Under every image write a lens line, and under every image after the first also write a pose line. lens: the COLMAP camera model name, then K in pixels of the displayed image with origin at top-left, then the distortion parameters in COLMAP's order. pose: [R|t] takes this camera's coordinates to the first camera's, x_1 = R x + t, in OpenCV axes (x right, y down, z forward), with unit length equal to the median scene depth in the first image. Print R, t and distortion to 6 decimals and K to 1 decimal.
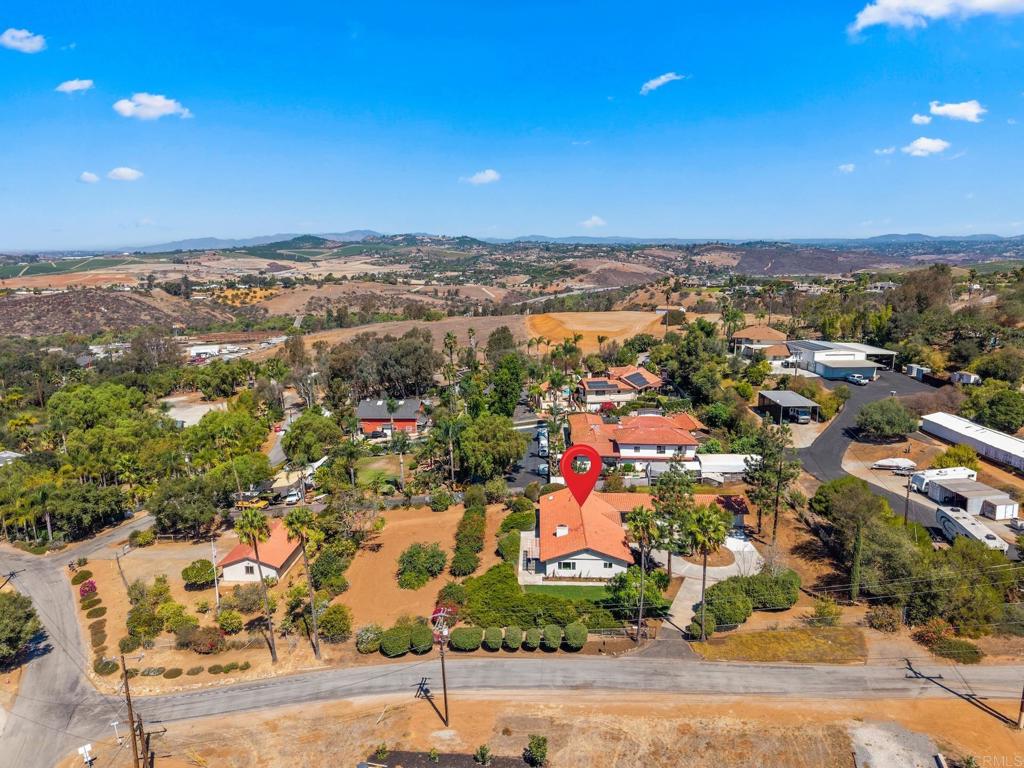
lens RADIAL K [[688.4, 0, 512.0], [0, 688.4, 384.0], [0, 0, 1]] dist [0.046624, -0.097956]
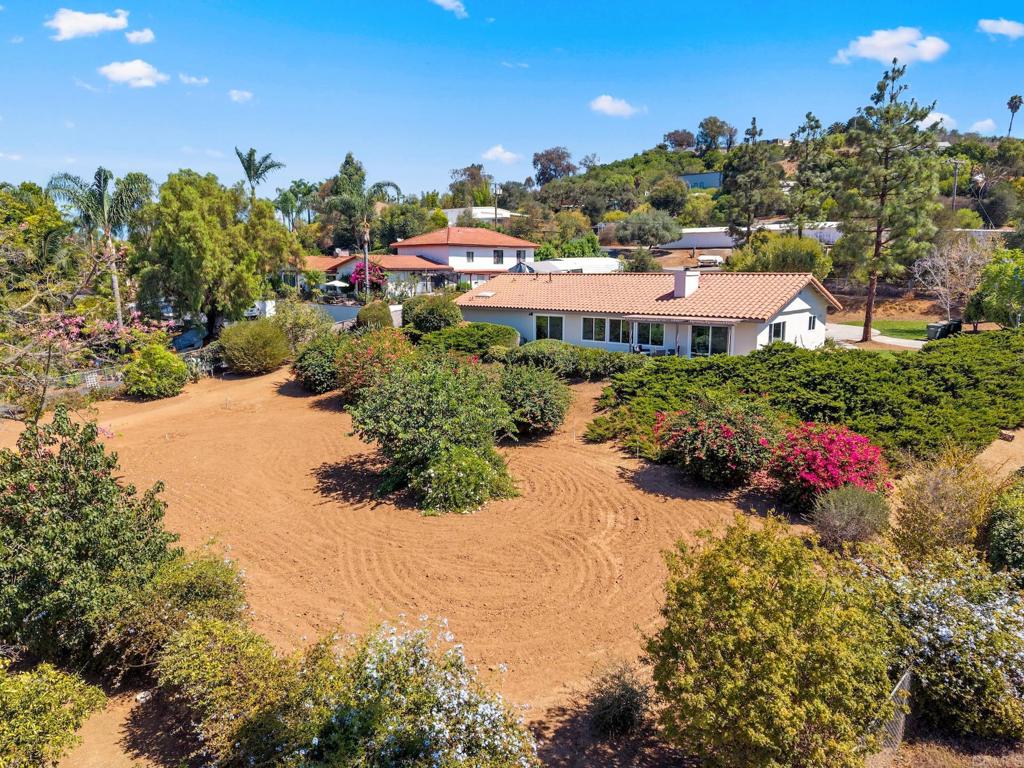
lens RADIAL K [[688.4, 0, 512.0], [0, 688.4, 384.0], [0, 0, 1]] dist [0.046624, -0.097956]
pose [[0.635356, -0.131496, 0.760941, -0.248944], [0.151788, 0.987438, 0.043900, 0.180172], [-0.757154, 0.087609, 0.647334, 0.611889]]
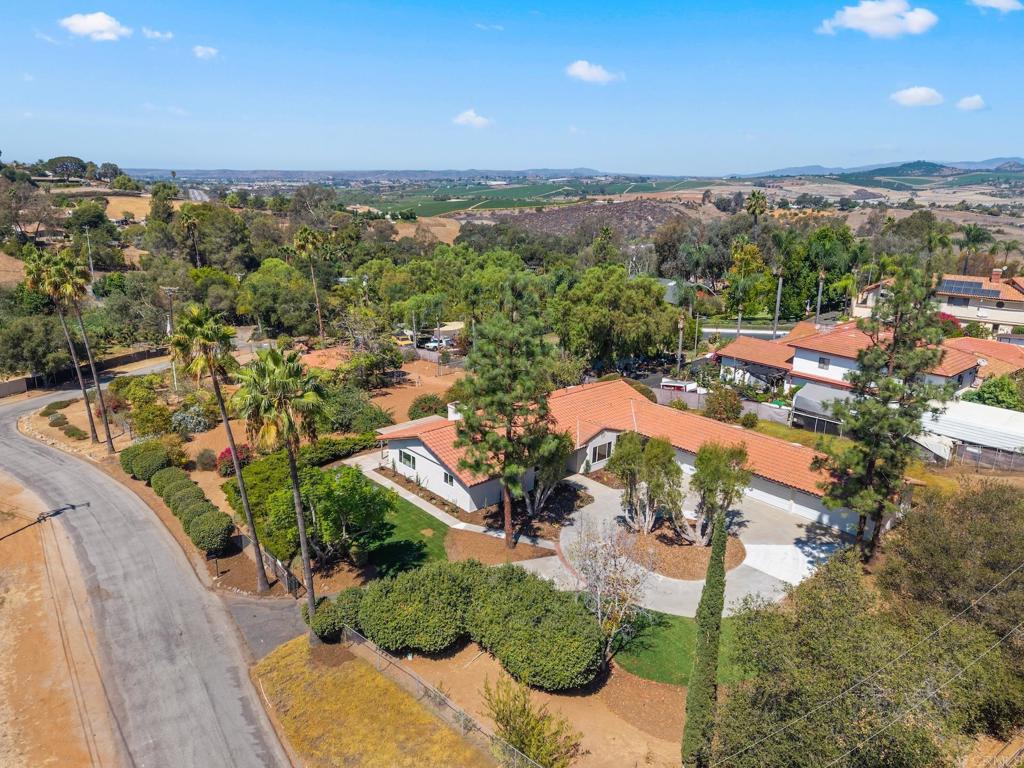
lens RADIAL K [[708.0, 0, 512.0], [0, 708.0, 384.0], [0, 0, 1]] dist [0.016072, -0.001838]
pose [[0.696781, 0.220068, -0.682690, 0.391233], [-0.160540, 0.975473, 0.150595, 0.067687], [0.699087, 0.004668, 0.715021, 0.450785]]
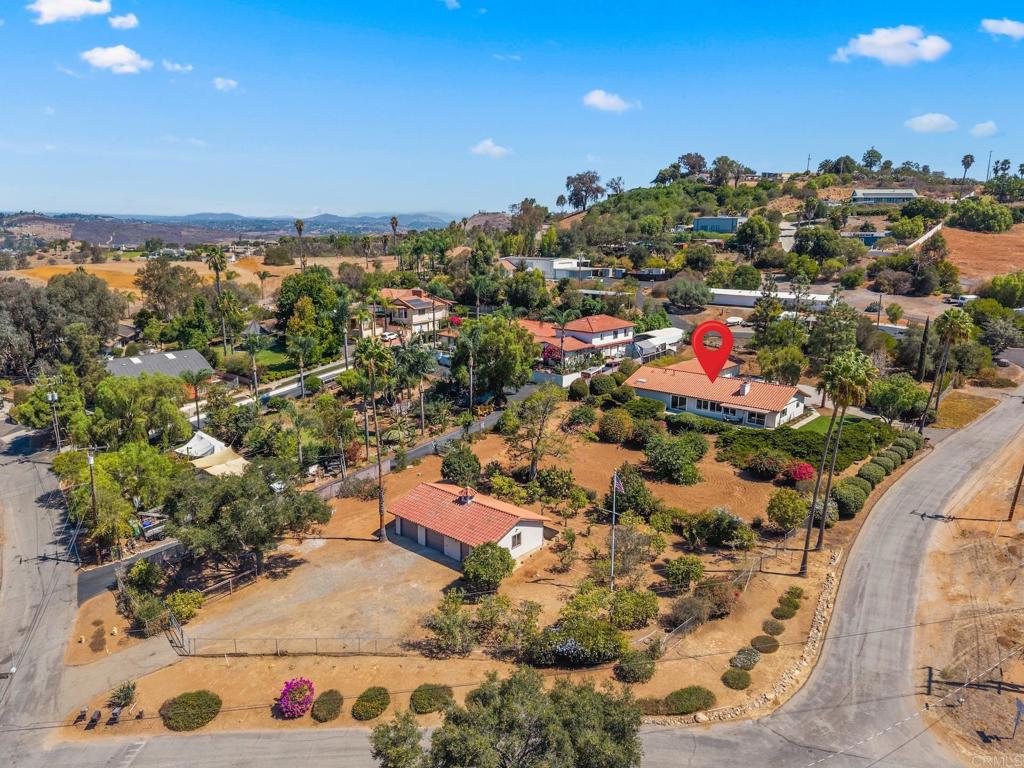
lens RADIAL K [[708.0, 0, 512.0], [0, 708.0, 384.0], [0, 0, 1]] dist [0.016072, -0.001838]
pose [[0.620301, -0.154955, 0.768906, -0.688487], [0.137439, 0.986598, 0.087949, 0.054464], [-0.772229, 0.051123, 0.633284, 0.464156]]
